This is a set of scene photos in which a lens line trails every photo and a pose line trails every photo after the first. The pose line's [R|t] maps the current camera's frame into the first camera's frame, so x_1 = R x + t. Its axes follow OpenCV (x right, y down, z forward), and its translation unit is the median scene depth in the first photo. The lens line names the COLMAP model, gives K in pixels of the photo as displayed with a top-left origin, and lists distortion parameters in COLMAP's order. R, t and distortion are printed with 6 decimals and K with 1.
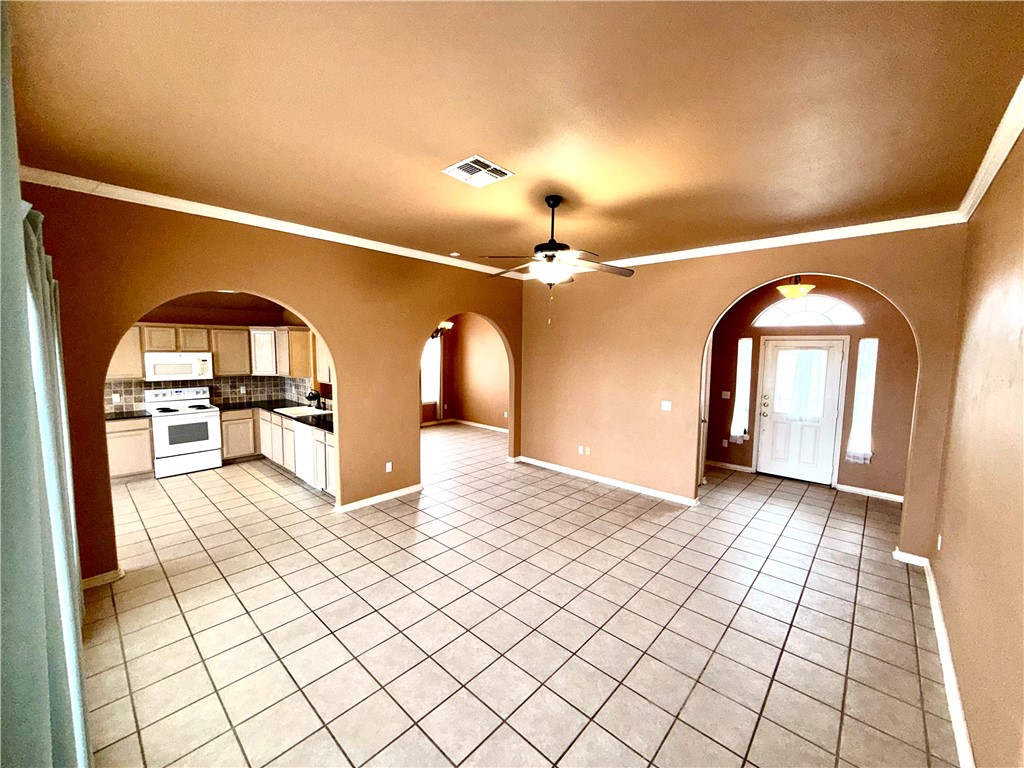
lens RADIAL K [[406.9, 0, 511.3], [0, 406.9, 387.6], [0, 0, 1]] dist [-0.000606, -0.000453]
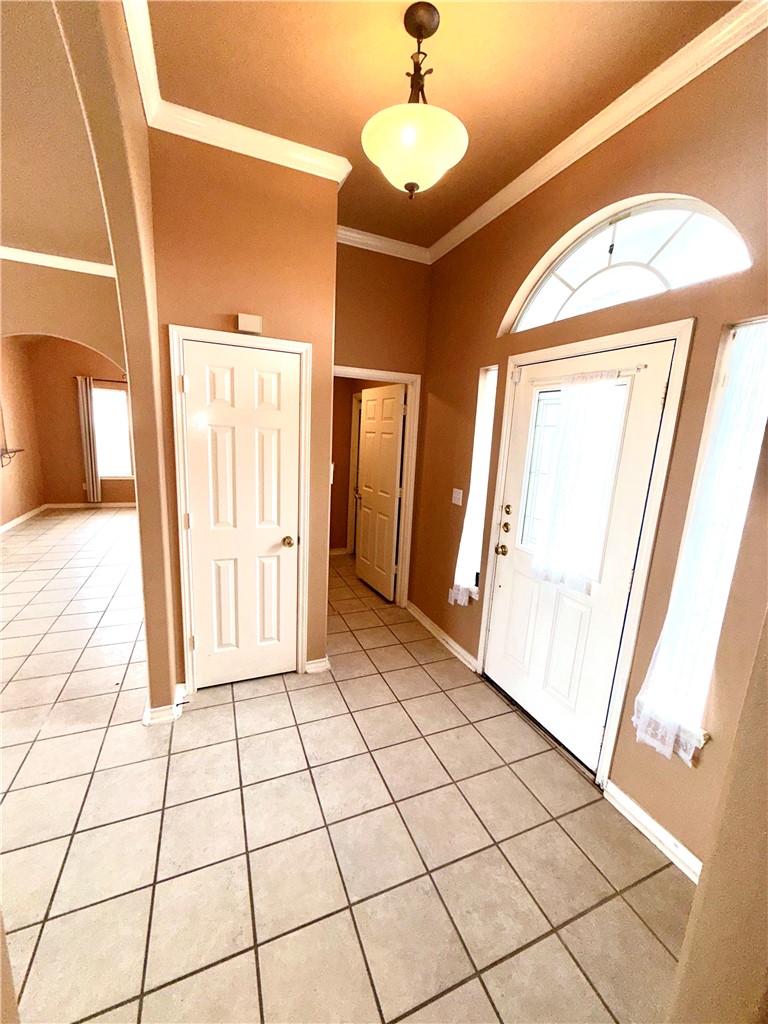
lens RADIAL K [[406.9, 0, 386.4], [0, 406.9, 513.7], [0, 0, 1]] dist [-0.000606, -0.000453]
pose [[0.914272, 0.116064, -0.388119, 0.666421], [-0.080097, 0.990956, 0.107659, -0.006546], [0.397104, -0.067343, 0.915299, 0.564949]]
